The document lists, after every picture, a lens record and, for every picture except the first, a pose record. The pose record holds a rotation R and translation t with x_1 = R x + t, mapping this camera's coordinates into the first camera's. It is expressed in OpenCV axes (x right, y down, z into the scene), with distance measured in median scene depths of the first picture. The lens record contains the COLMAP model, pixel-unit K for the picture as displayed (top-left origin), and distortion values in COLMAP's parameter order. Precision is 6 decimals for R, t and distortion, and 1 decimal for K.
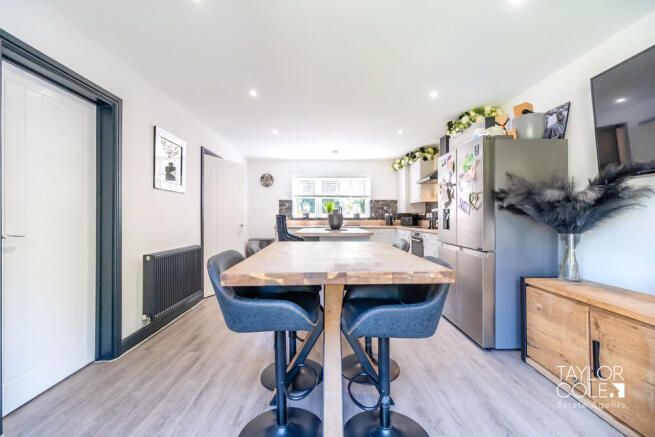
lens RADIAL K [[285.6, 0, 325.9], [0, 285.6, 217.0], [0, 0, 1]] dist [0.001830, -0.001761]
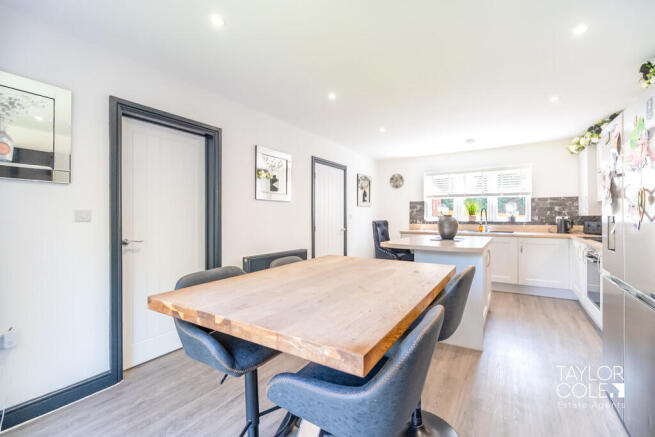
lens RADIAL K [[285.6, 0, 326.8], [0, 285.6, 217.5], [0, 0, 1]] dist [0.001830, -0.001761]
pose [[0.833738, -0.000004, -0.552160, 0.131527], [0.003273, 0.999982, 0.004935, -0.015296], [0.552151, -0.005921, 0.833723, 0.093952]]
